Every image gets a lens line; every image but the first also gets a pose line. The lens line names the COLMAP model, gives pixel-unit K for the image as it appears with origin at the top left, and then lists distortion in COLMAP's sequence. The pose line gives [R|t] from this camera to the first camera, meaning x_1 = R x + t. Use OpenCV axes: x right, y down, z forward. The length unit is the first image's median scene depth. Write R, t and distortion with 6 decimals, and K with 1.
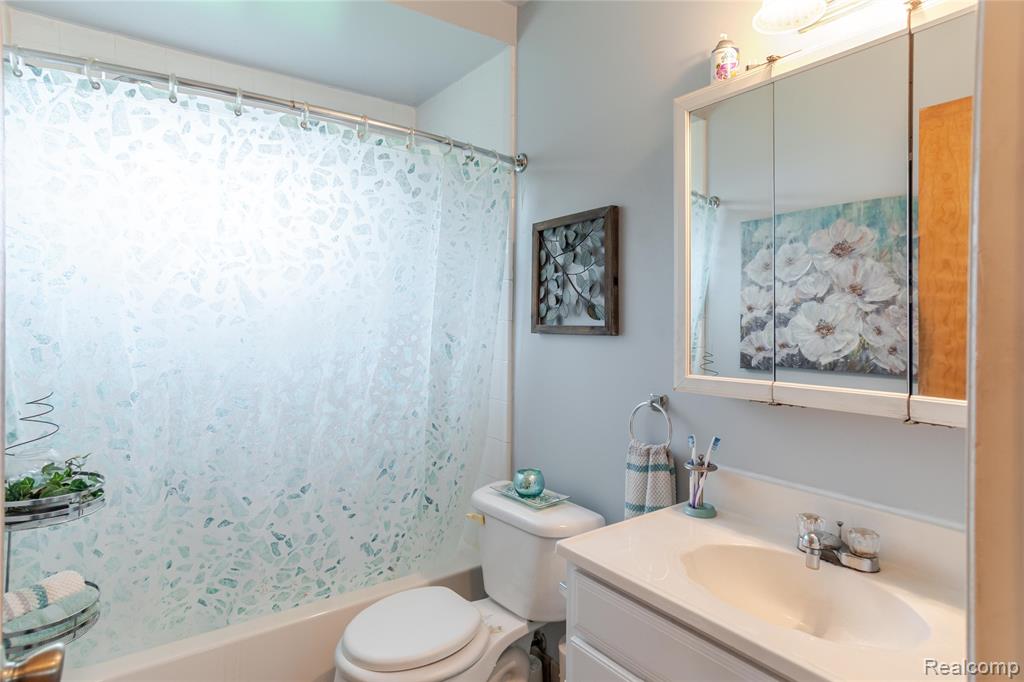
lens RADIAL K [[602.6, 0, 511.3], [0, 602.6, 311.7], [0, 0, 1]] dist [-0.004618, 0.004449]
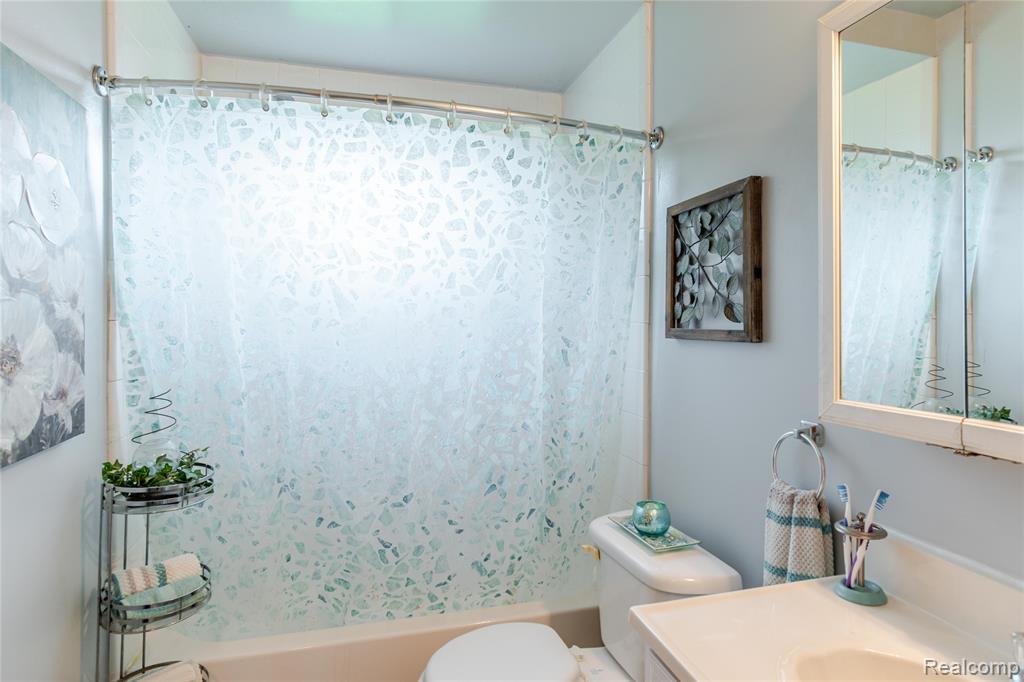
lens RADIAL K [[602.6, 0, 511.3], [0, 602.6, 311.7], [0, 0, 1]] dist [-0.004618, 0.004449]
pose [[0.930532, -0.007221, -0.366139, 0.168696], [0.005945, 0.999972, -0.004611, 0.001667], [0.366162, 0.002114, 0.930549, 0.167067]]
